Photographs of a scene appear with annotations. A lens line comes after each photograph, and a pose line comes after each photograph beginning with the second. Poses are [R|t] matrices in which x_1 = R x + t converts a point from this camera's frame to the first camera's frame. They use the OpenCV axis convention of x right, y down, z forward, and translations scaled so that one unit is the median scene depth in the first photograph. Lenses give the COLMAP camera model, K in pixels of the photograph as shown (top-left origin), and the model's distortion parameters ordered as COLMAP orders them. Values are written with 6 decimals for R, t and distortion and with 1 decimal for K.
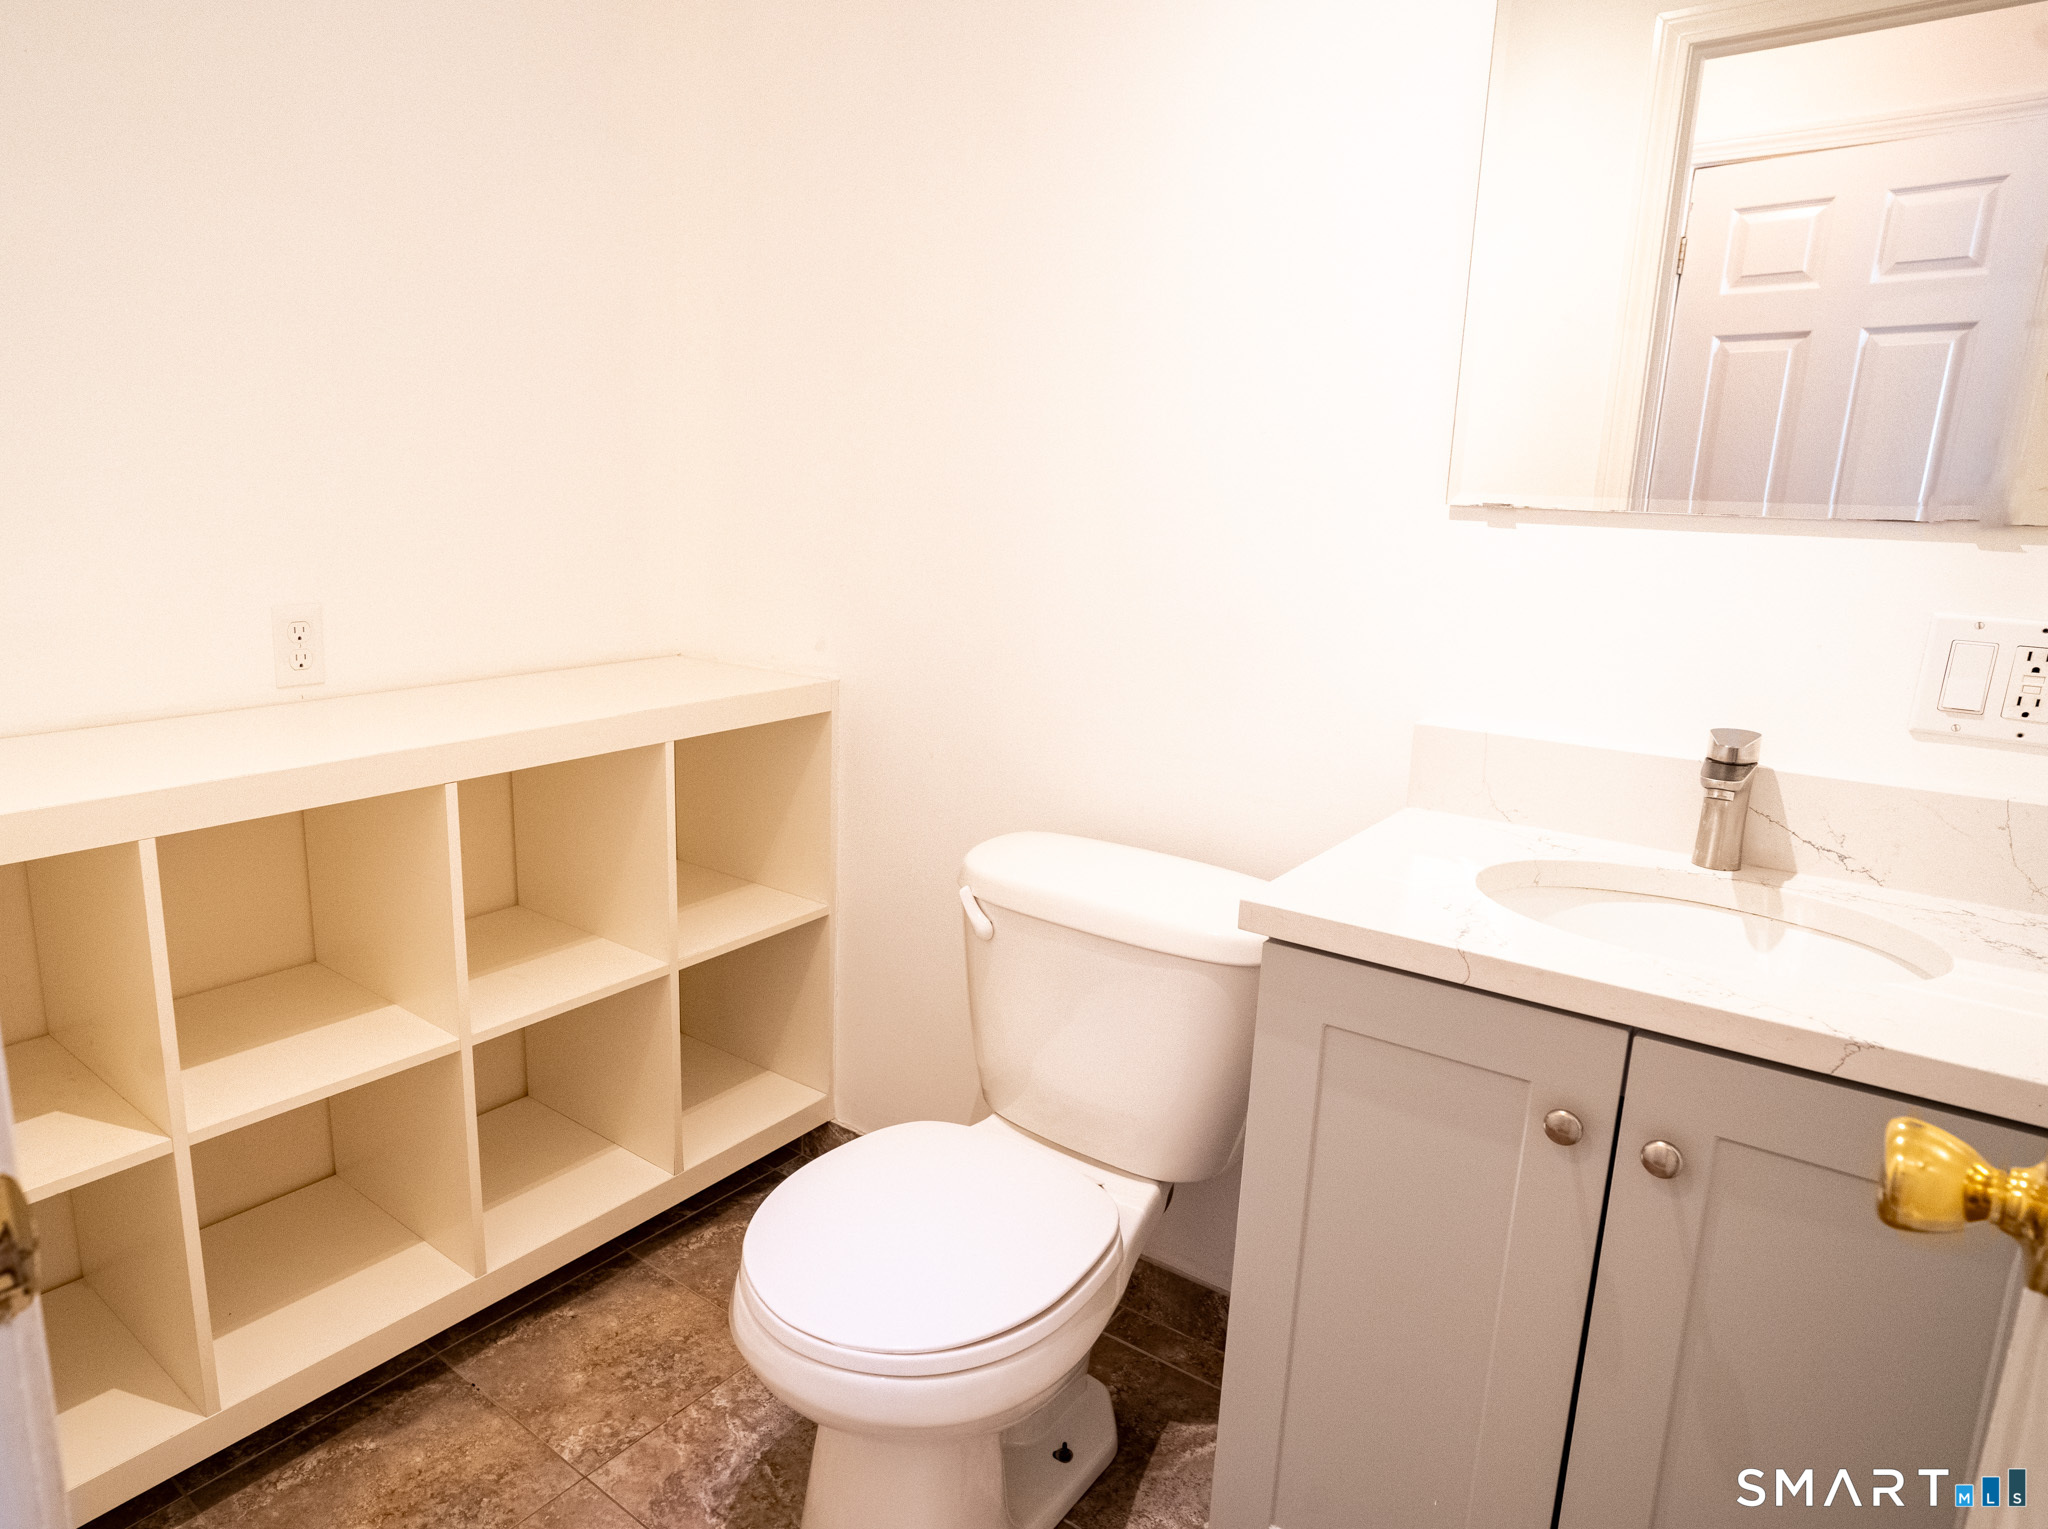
lens RADIAL K [[1272.5, 0, 1015.6], [0, 1272.5, 756.5], [0, 0, 1]] dist [-0.078866, 0.059756]
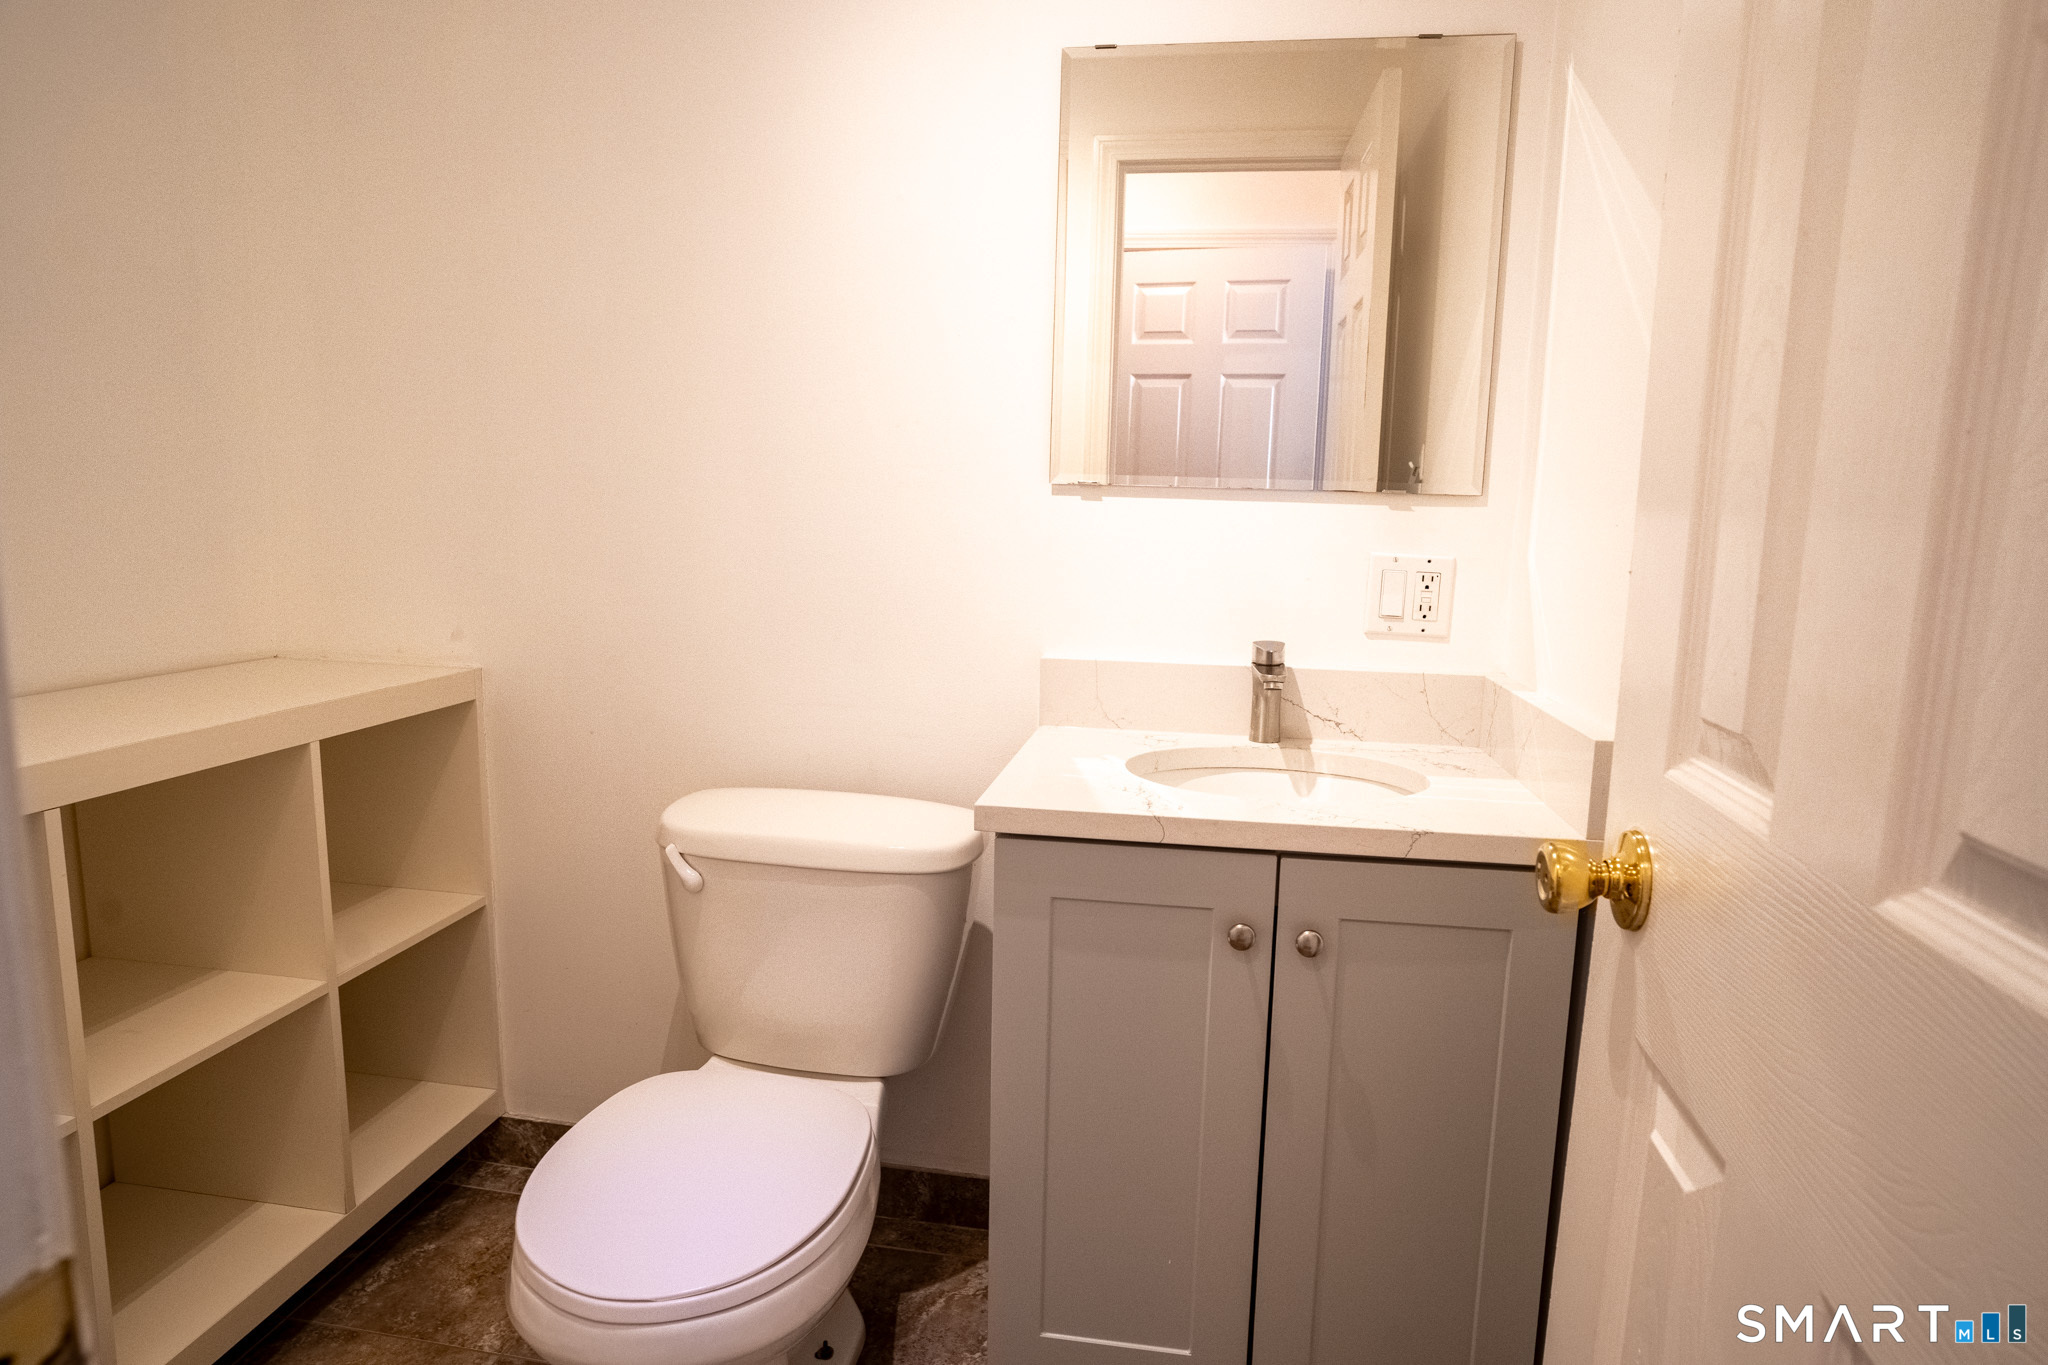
lens RADIAL K [[1115.1, 0, 1027.9], [0, 1115.1, 687.3], [0, 0, 1]] dist [-0.078168, 0.048225]
pose [[0.868622, -0.080850, 0.488835, -0.228859], [0.107511, 0.993846, -0.026662, 0.029810], [-0.483672, 0.075714, 0.871969, 0.047951]]
